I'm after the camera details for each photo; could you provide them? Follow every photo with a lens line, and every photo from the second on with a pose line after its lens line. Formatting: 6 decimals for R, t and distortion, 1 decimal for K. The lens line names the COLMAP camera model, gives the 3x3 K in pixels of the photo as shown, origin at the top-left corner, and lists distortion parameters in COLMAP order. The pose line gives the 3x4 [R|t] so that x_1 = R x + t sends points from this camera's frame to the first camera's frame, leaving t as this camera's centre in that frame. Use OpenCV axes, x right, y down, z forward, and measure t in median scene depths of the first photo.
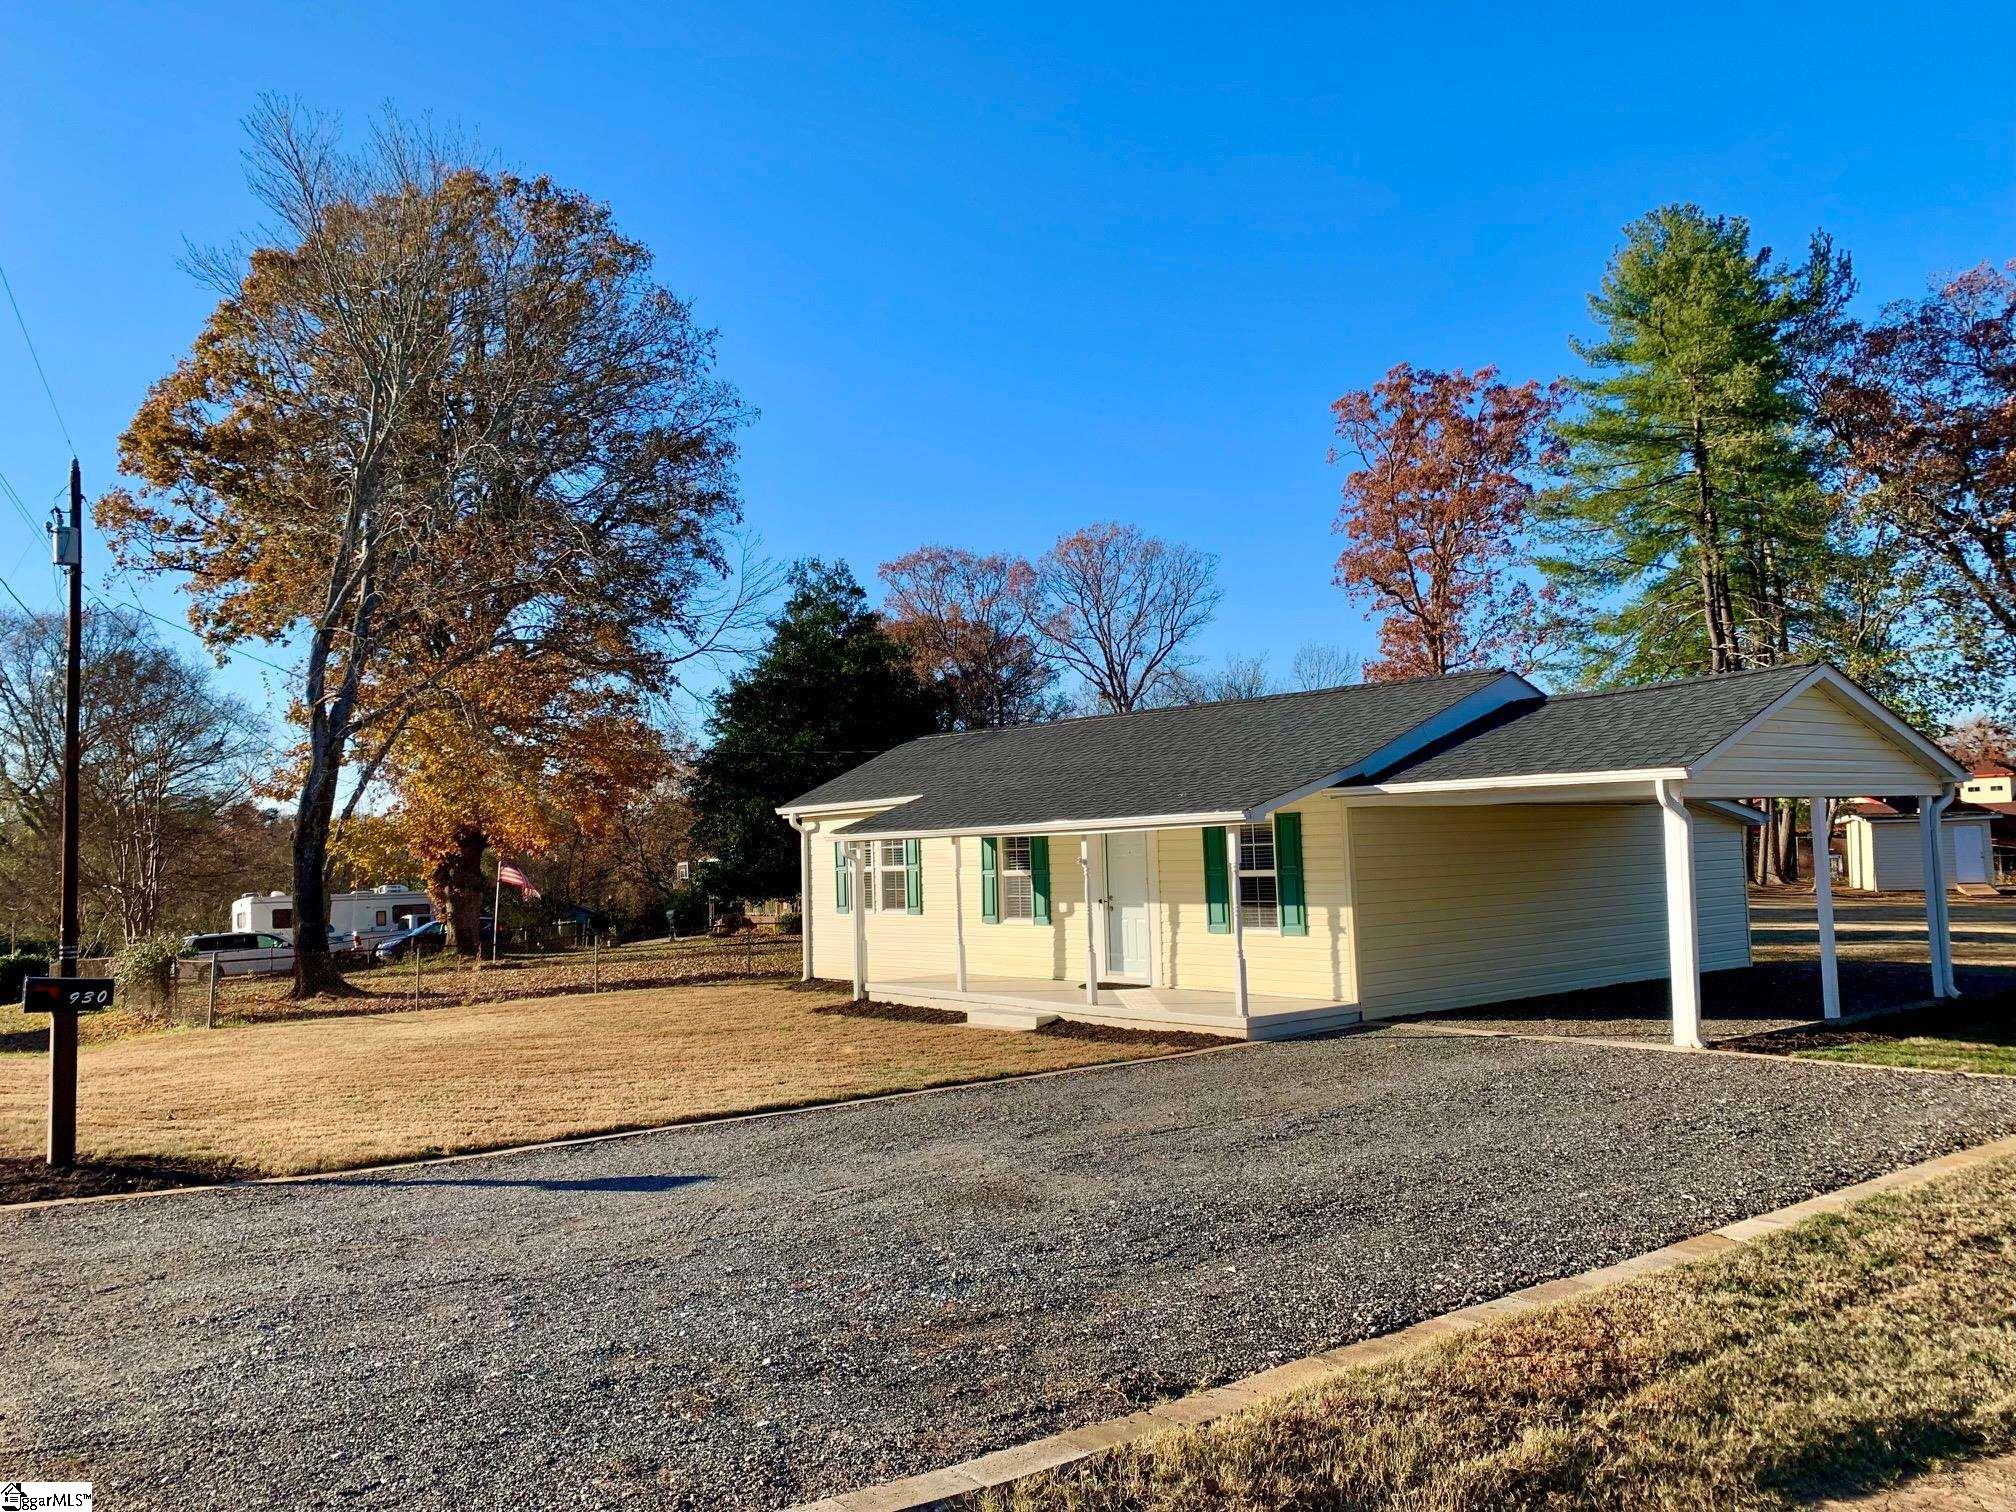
lens RADIAL K [[1534.3, 0, 995.5], [0, 1534.3, 748.4], [0, 0, 1]] dist [0.047046, -0.069334]
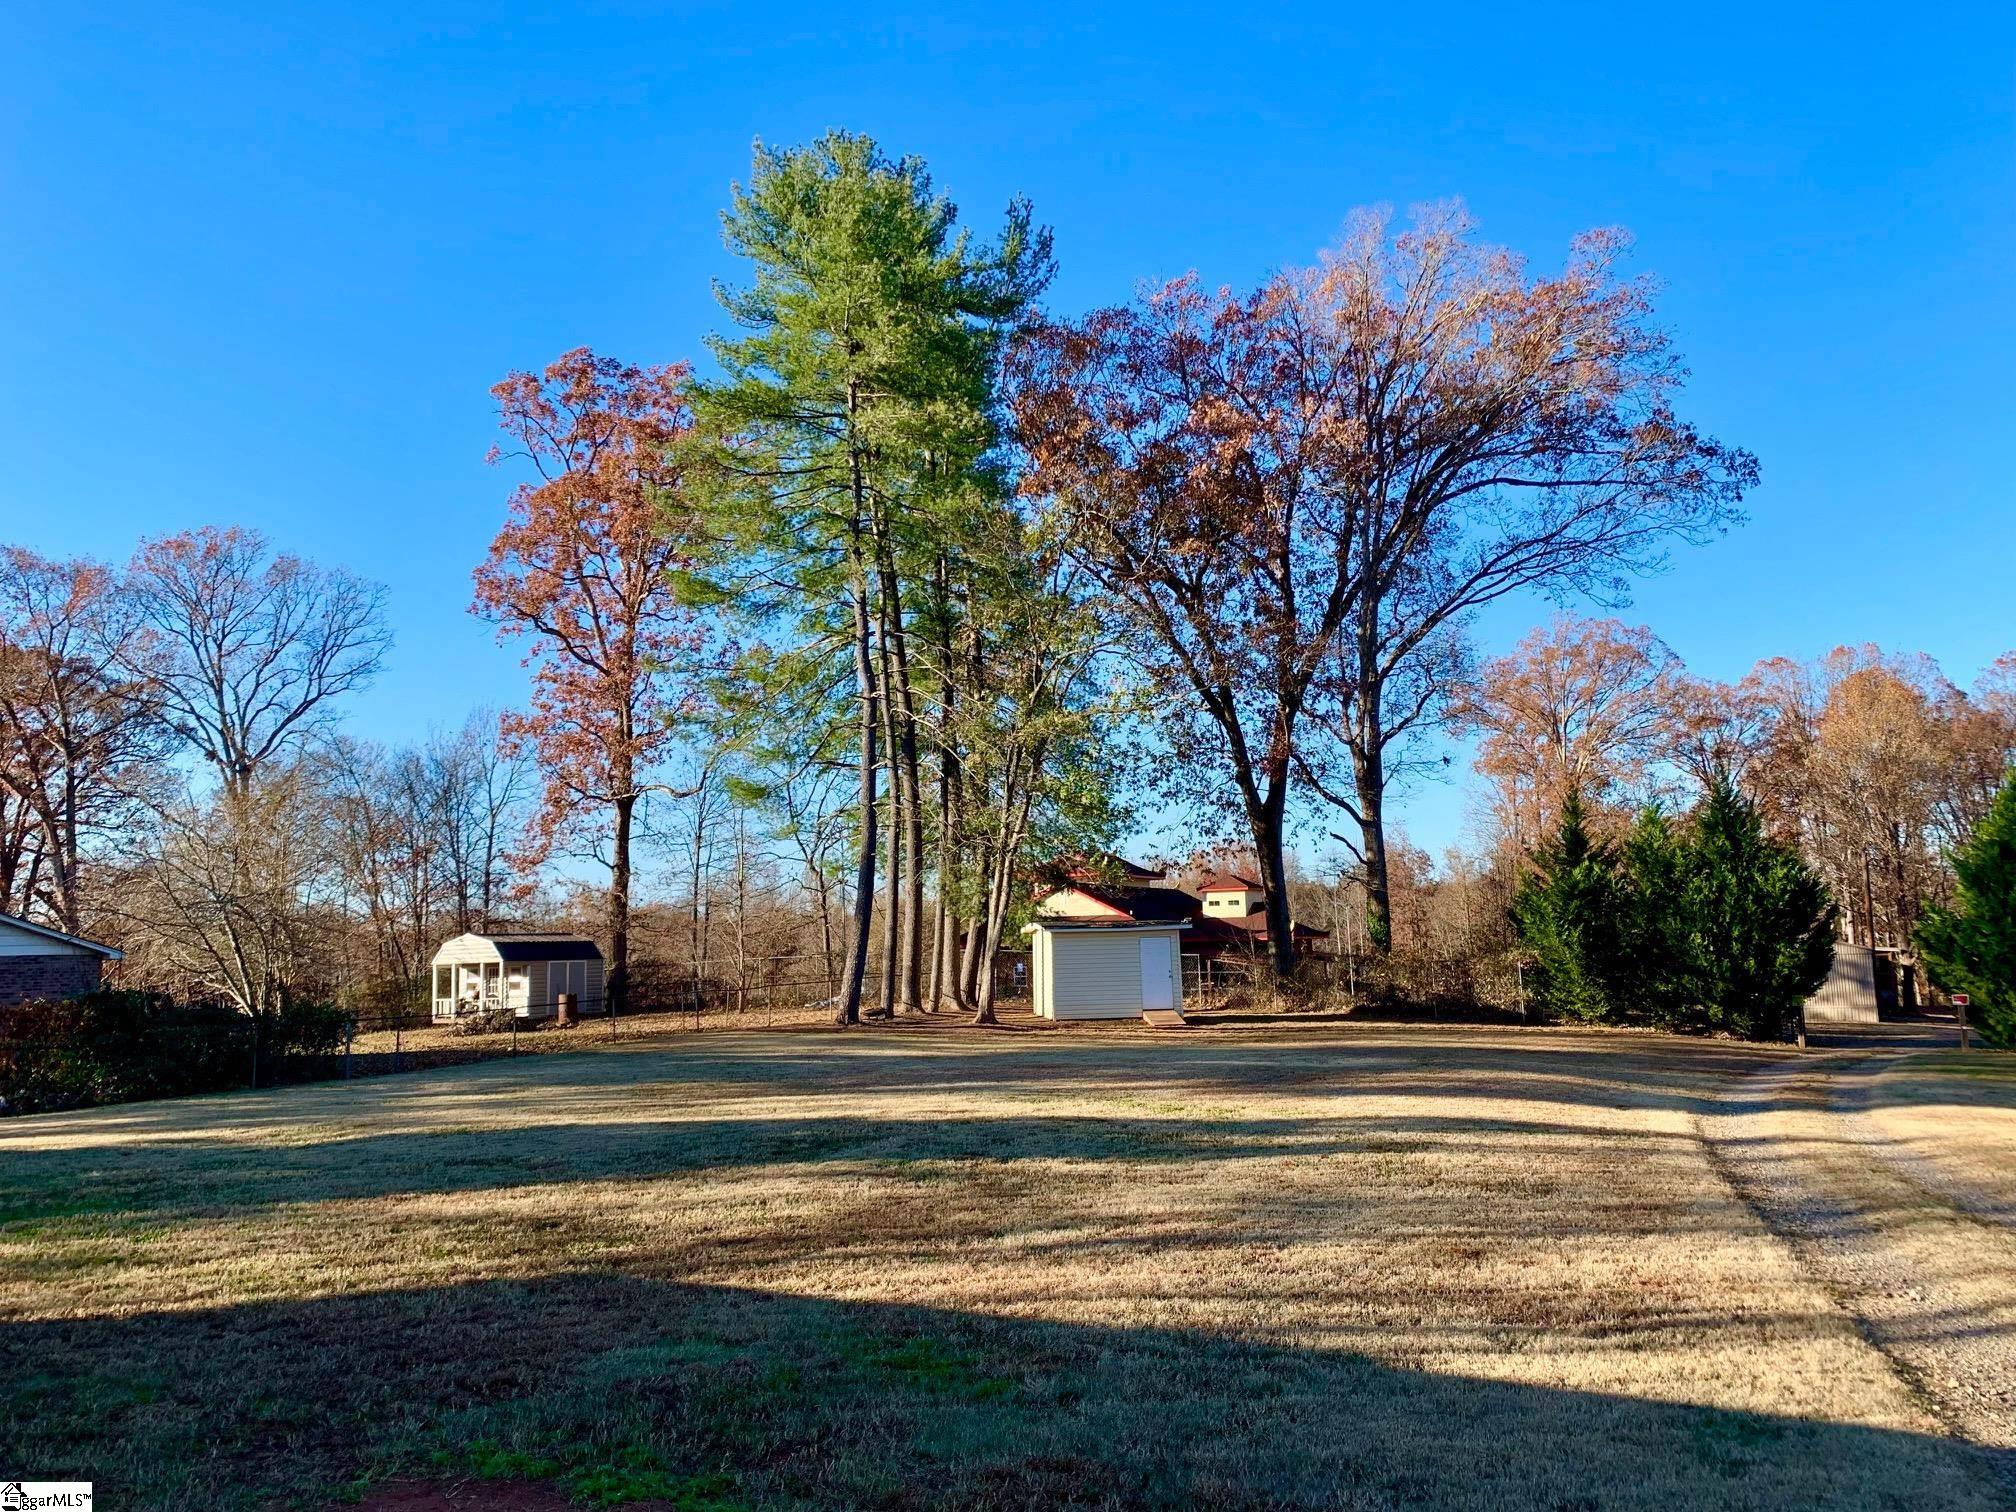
lens RADIAL K [[1534.3, 0, 995.5], [0, 1534.3, 748.4], [0, 0, 1]] dist [0.047046, -0.069334]
pose [[0.920137, 0.057004, 0.387427, 0.237185], [-0.029143, 0.996573, -0.077416, 0.015986], [-0.390512, 0.059942, 0.918644, 0.290920]]
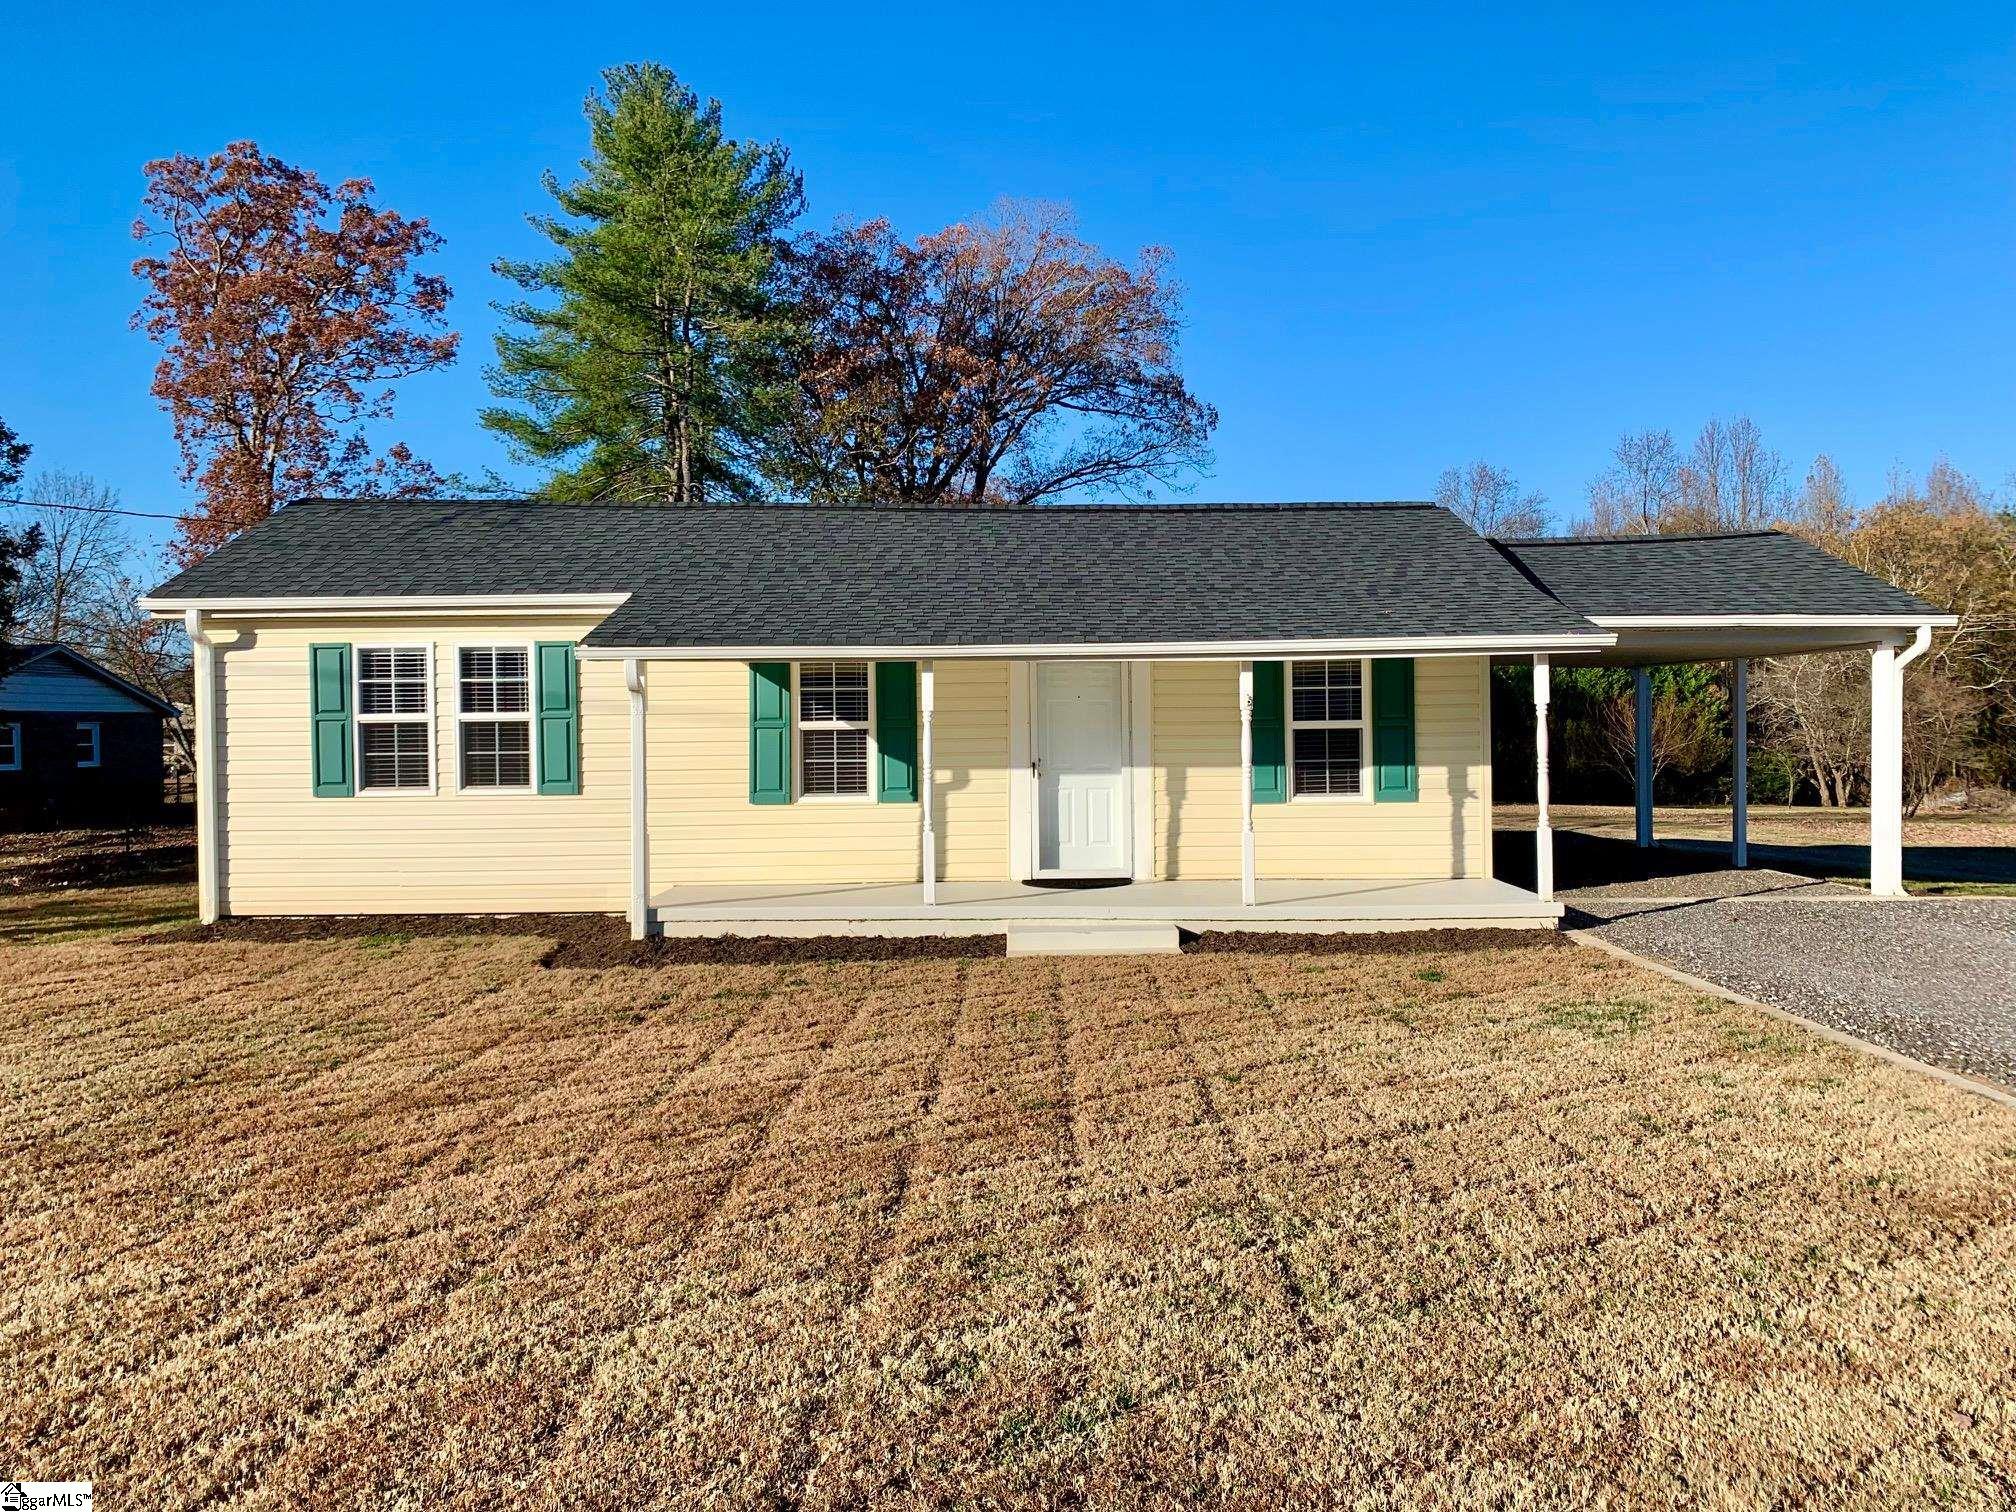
lens RADIAL K [[1533.8, 0, 1008.0], [0, 1533.8, 756.0], [0, 0, 1]] dist [0.041002, 0.001458]
pose [[0.628701, 0.010378, 0.777578, -0.176321], [-0.063794, 0.997229, 0.038270, 0.025750], [-0.775026, -0.073666, 0.627621, 0.211708]]
